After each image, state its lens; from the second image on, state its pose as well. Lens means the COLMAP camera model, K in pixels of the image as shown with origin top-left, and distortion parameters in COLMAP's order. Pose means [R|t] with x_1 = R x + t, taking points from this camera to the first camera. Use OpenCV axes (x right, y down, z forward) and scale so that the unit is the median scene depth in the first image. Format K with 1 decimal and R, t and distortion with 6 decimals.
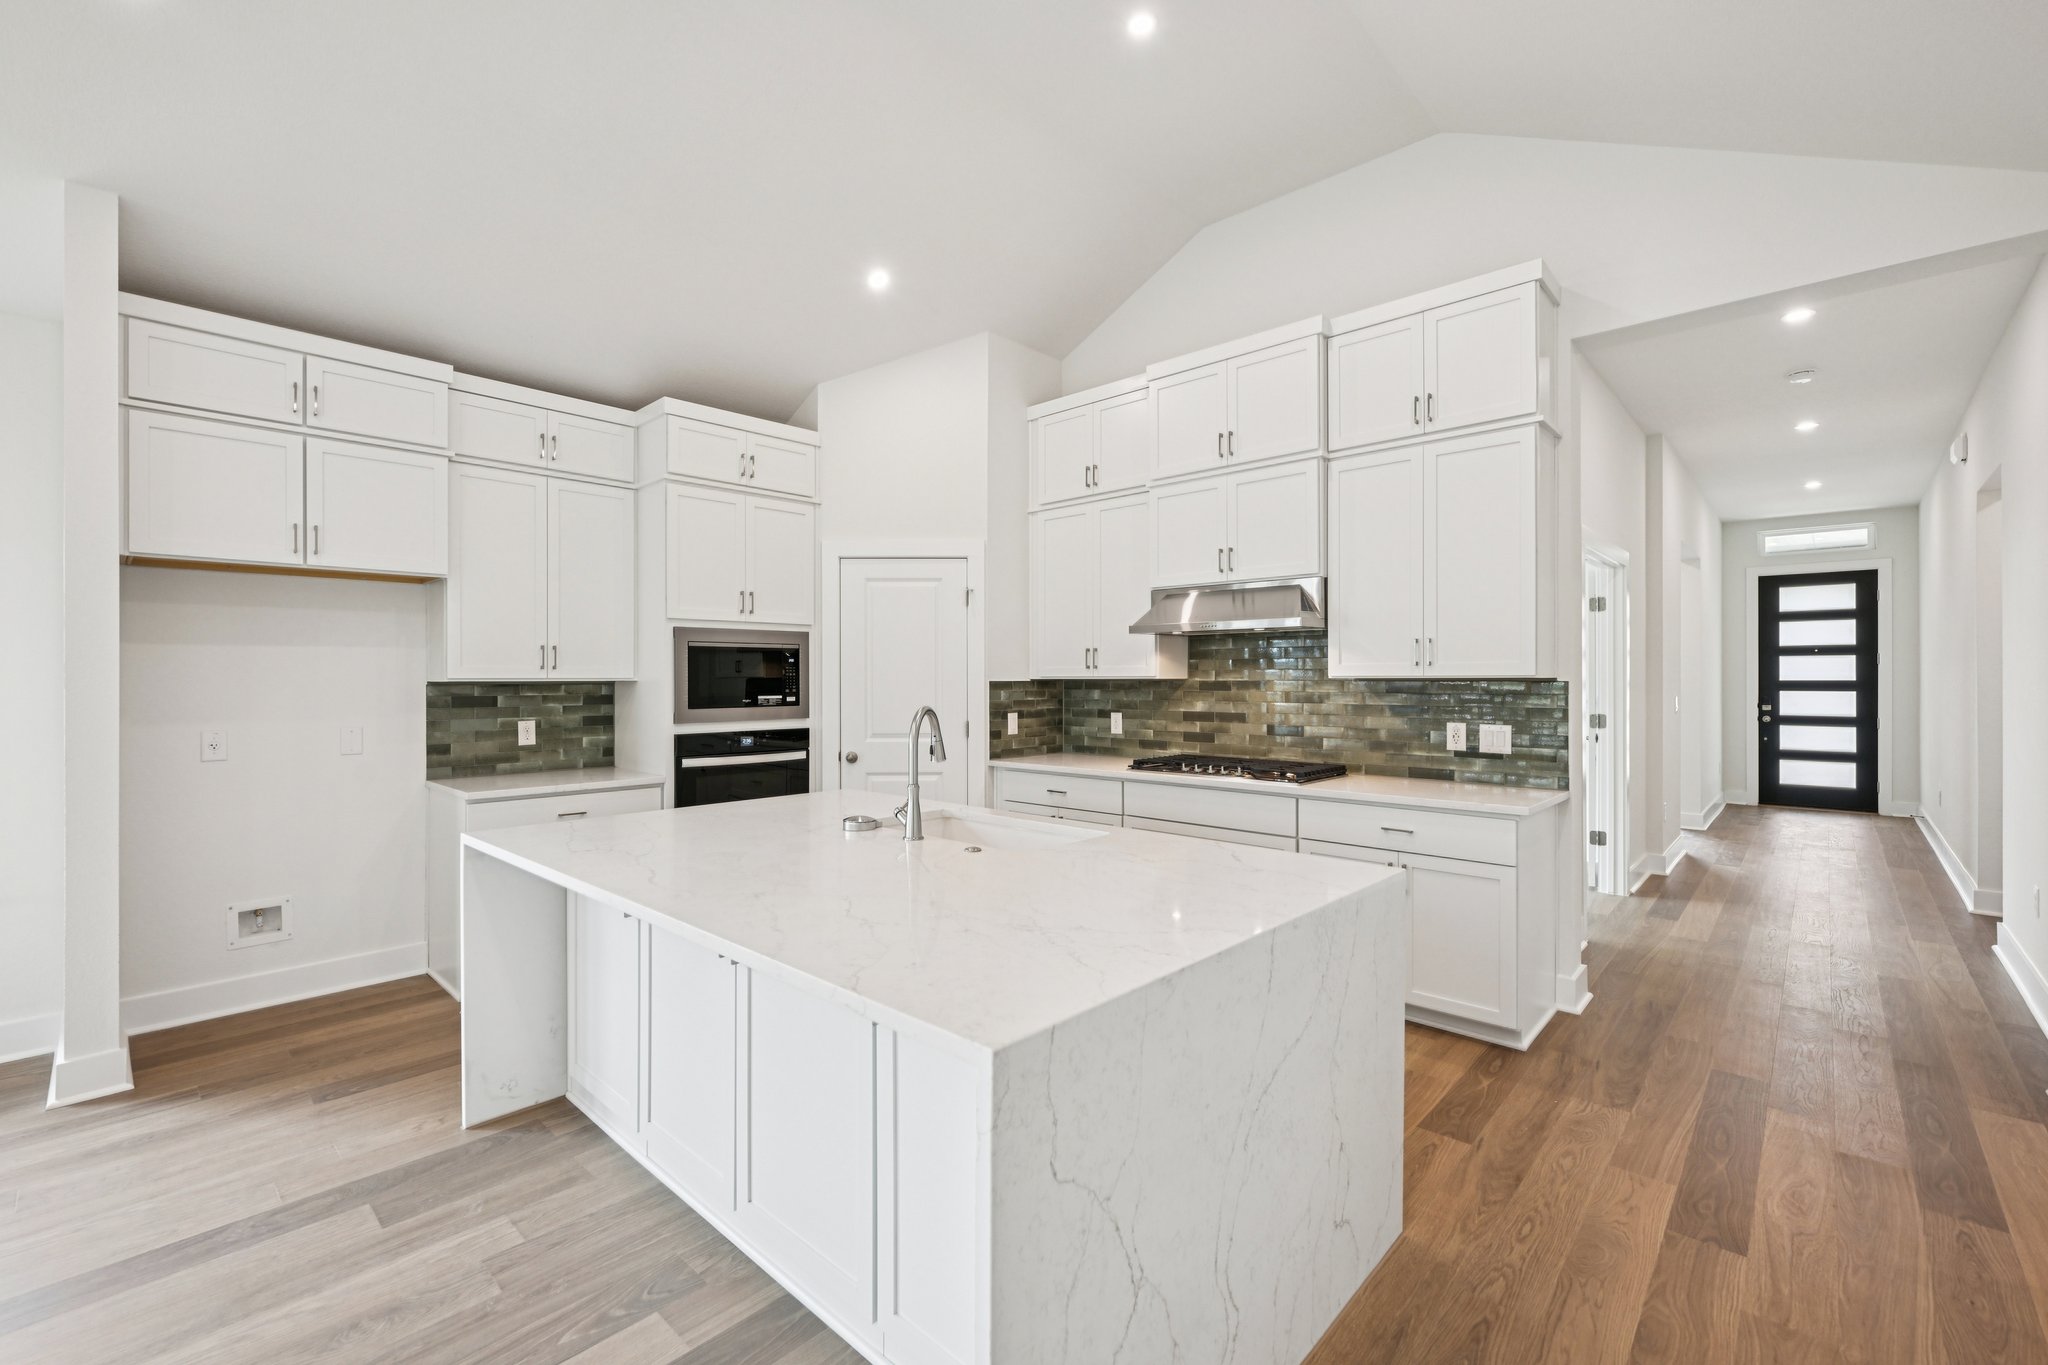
lens RADIAL K [[866.4, 0, 1018.8], [0, 866.4, 679.3], [0, 0, 1]] dist [0.001447, 0.000293]
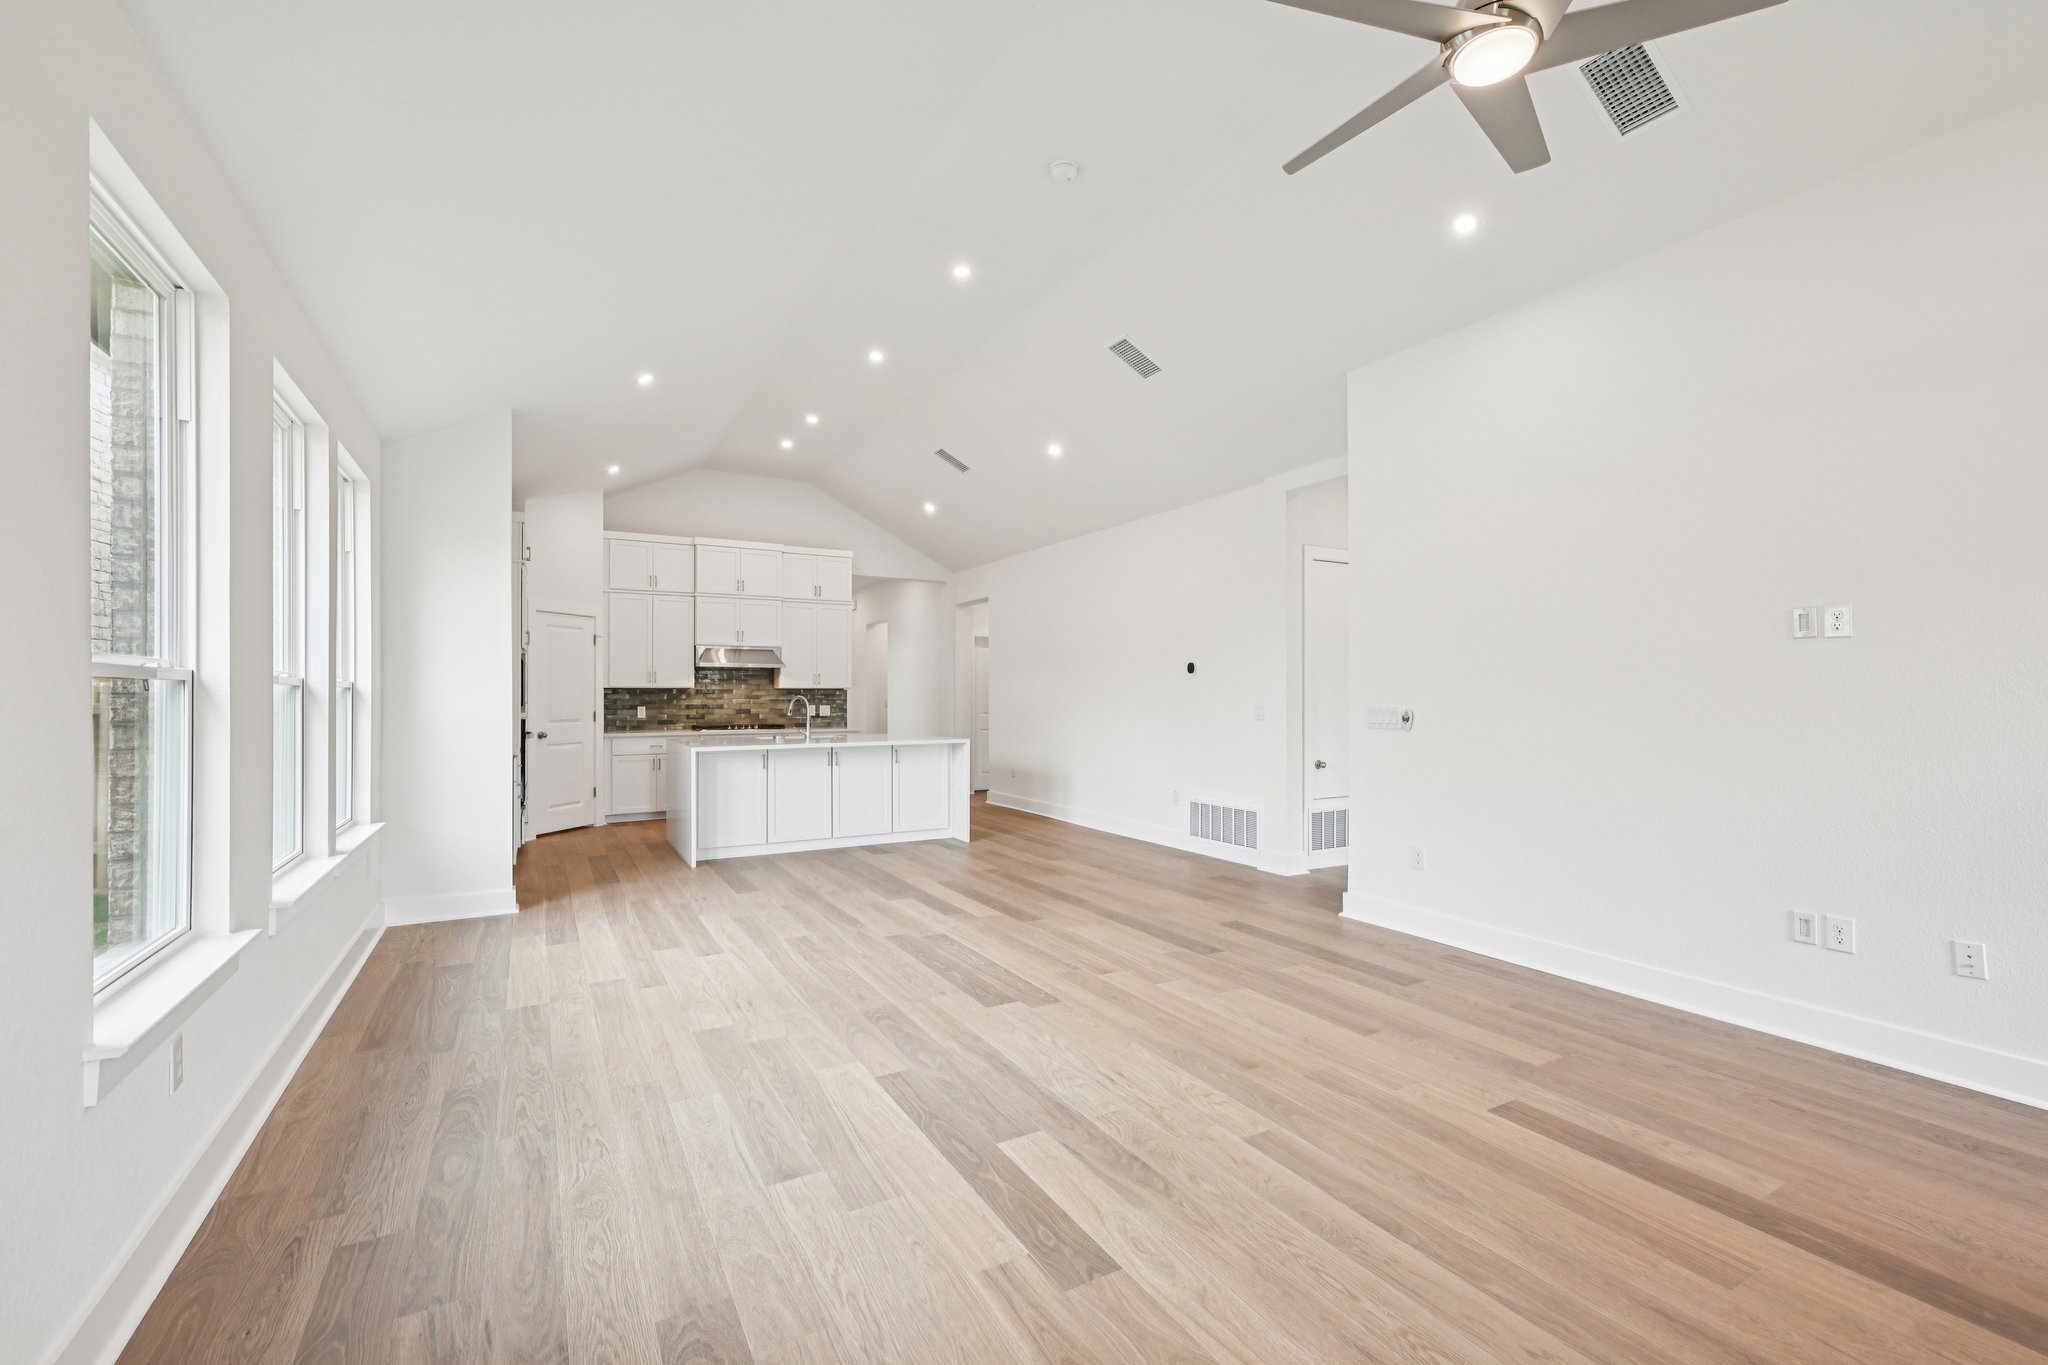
lens RADIAL K [[866.4, 0, 1035.8], [0, 866.4, 691.0], [0, 0, 1]] dist [0.001447, 0.000293]
pose [[0.286273, 0.006216, 0.958128, -1.655566], [-0.002619, 0.999980, -0.005705, 0.016771], [-0.958145, -0.000876, 0.286284, -0.384452]]
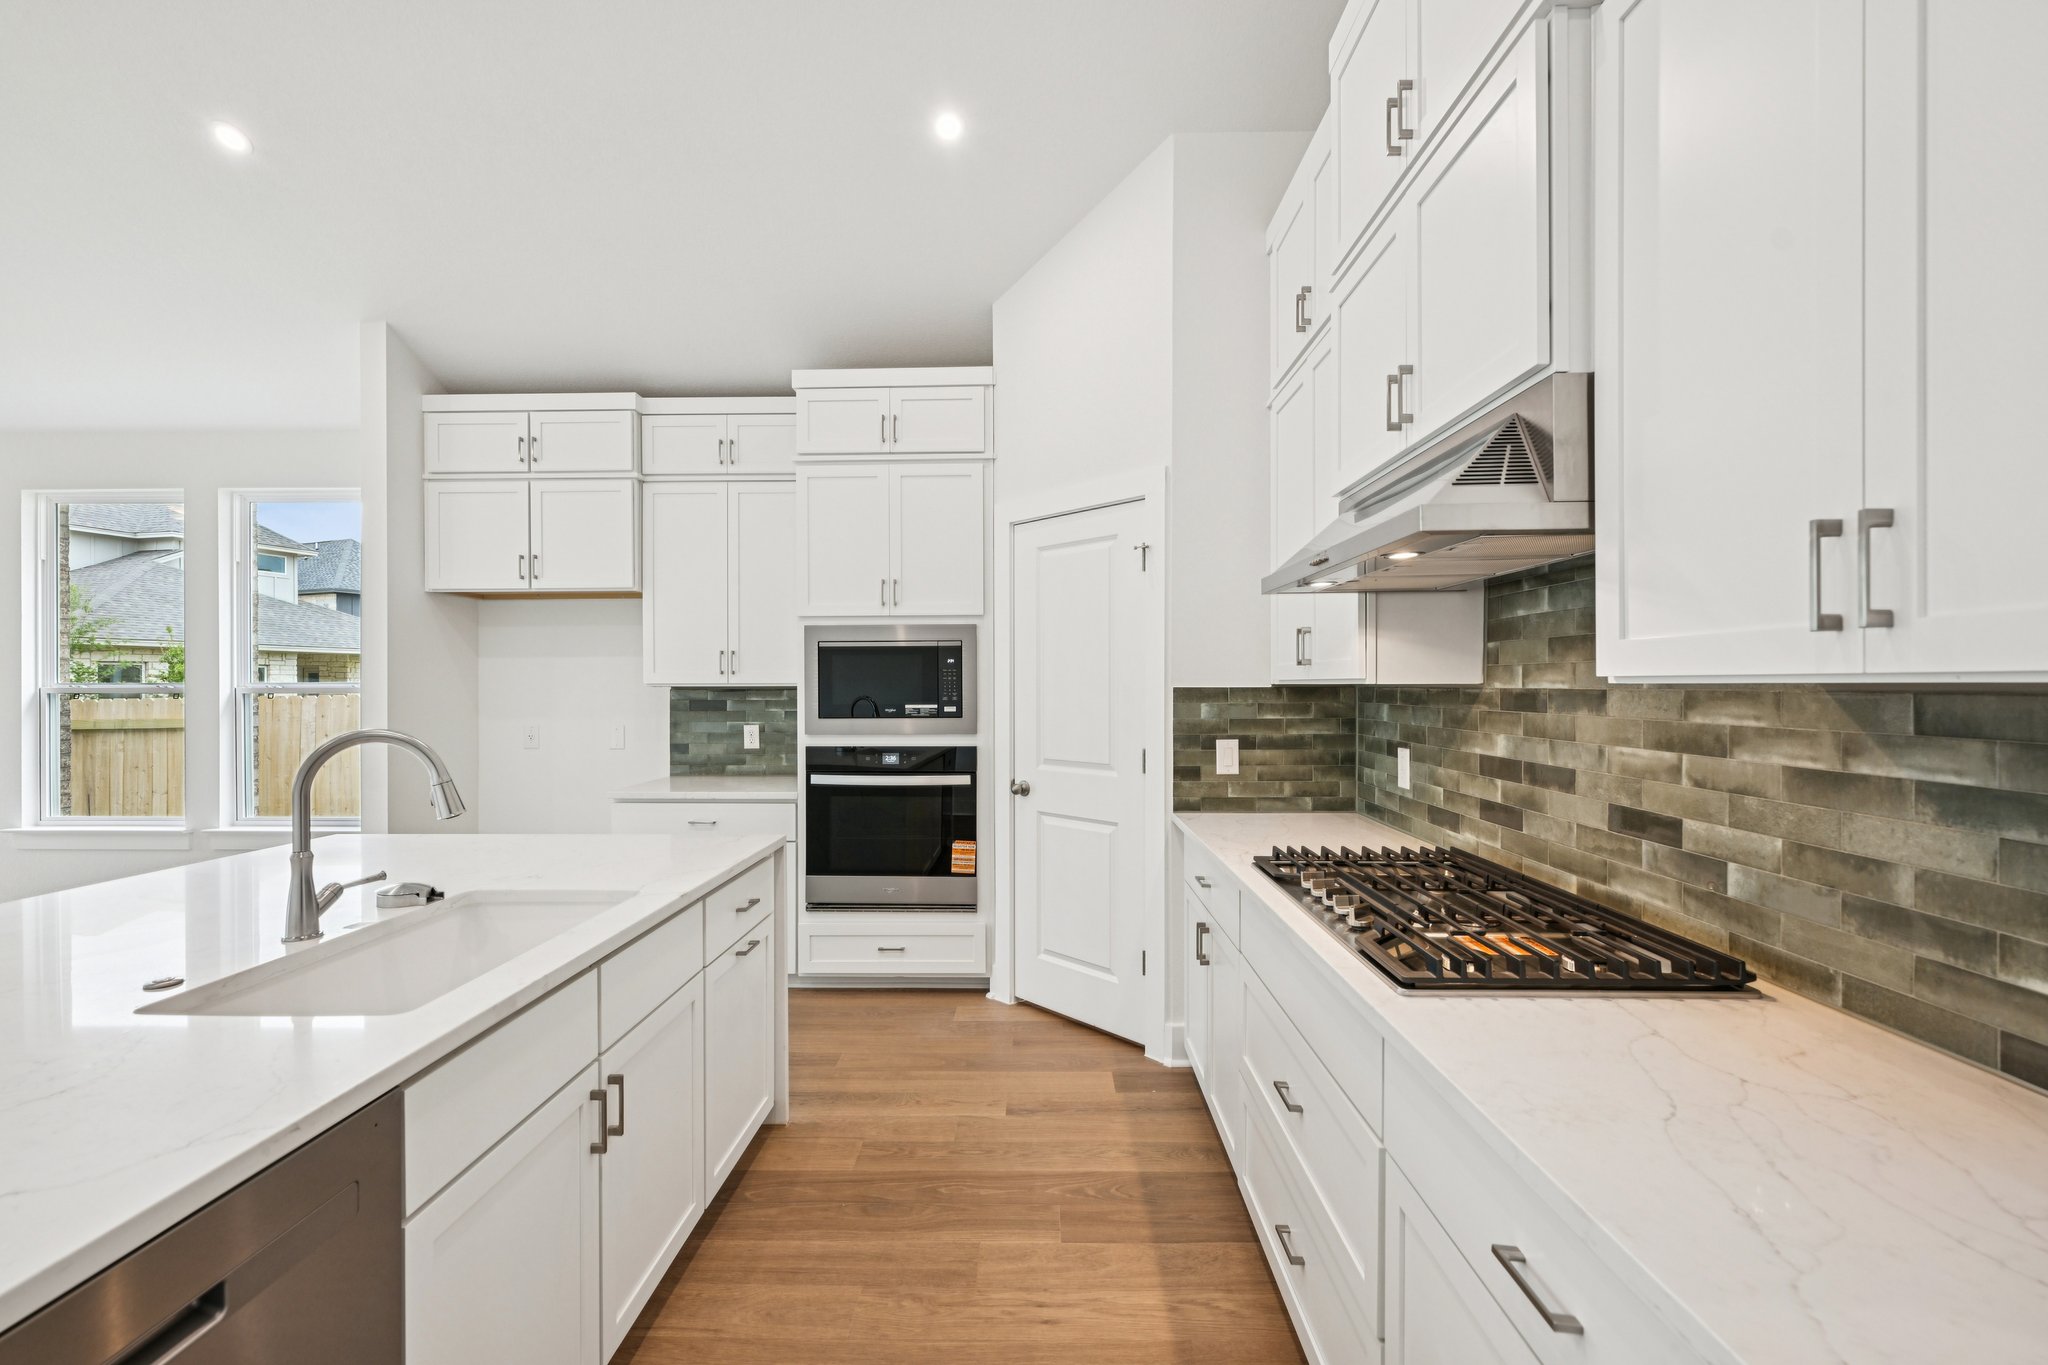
lens RADIAL K [[866.4, 0, 1024.9], [0, 866.4, 683.3], [0, 0, 1]] dist [0.001447, 0.000293]
pose [[0.668093, -0.000171, -0.744078, 0.411050], [0.001088, 0.999999, 0.000747, -0.001805], [0.744077, -0.001309, 0.668092, 0.562046]]
